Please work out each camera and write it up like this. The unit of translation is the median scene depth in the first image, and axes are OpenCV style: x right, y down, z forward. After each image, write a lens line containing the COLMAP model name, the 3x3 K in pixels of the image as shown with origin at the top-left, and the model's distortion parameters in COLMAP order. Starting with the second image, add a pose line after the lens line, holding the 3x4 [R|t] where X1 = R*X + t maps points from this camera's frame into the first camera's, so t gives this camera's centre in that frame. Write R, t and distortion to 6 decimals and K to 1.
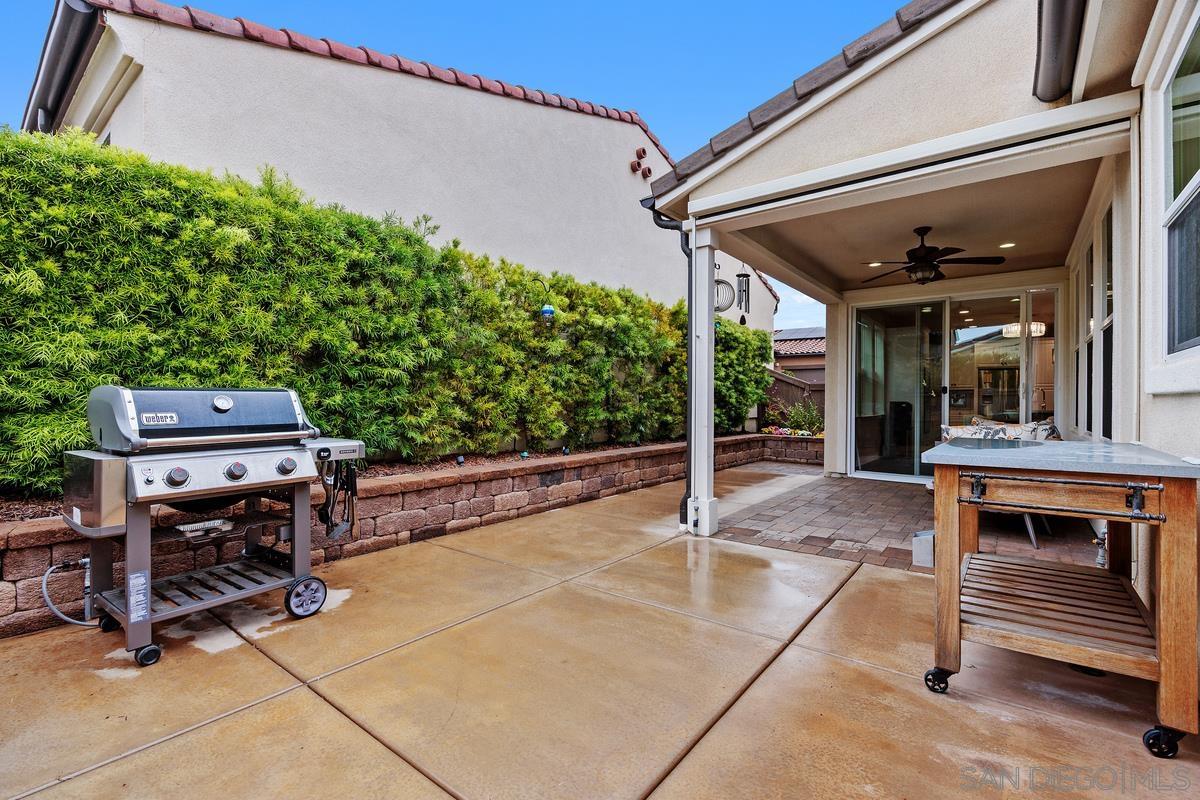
lens RADIAL K [[527.4, 0, 600.0], [0, 527.4, 400.0], [0, 0, 1]] dist [-0.000669, 0.000077]
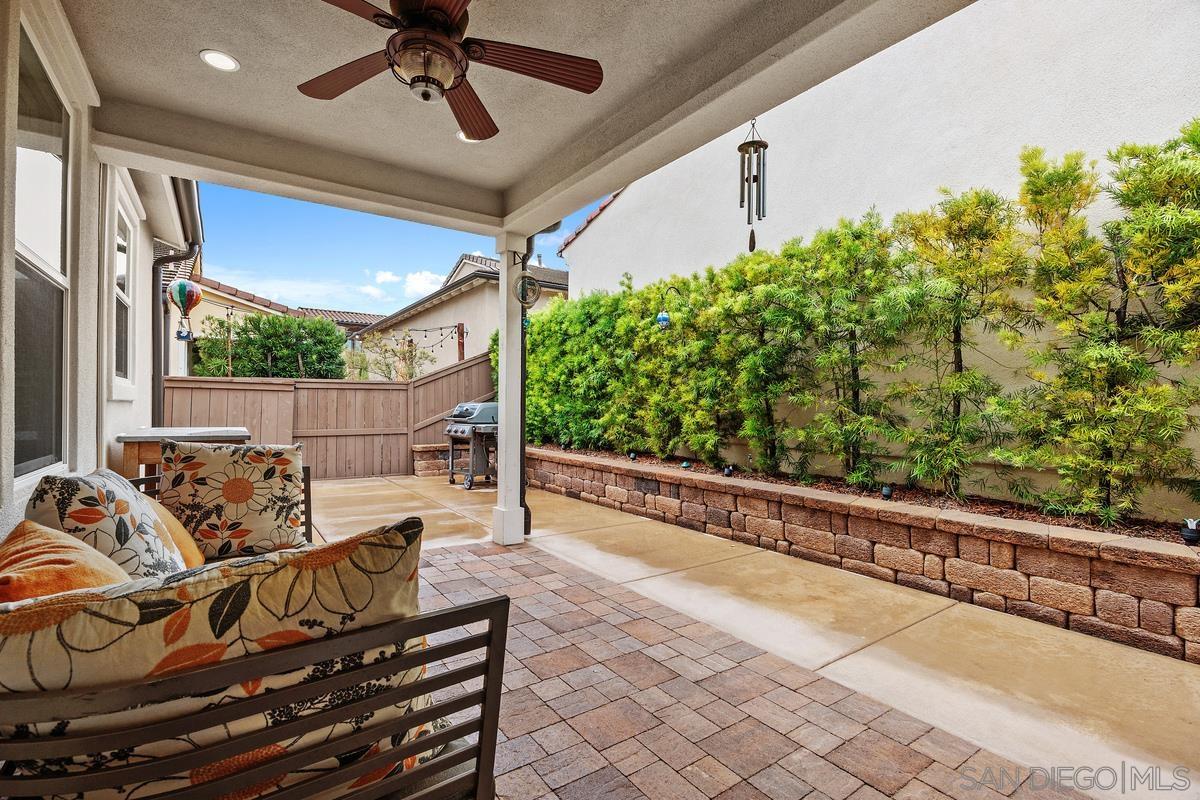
lens RADIAL K [[552.3, 0, 600.0], [0, 552.3, 400.0], [0, 0, 1]] dist [0.000047, -0.000256]
pose [[-0.299852, -0.012823, -0.953900, 0.921076], [-0.002423, 0.999917, -0.012680, -0.003409], [0.953983, -0.001491, -0.299858, 1.196949]]
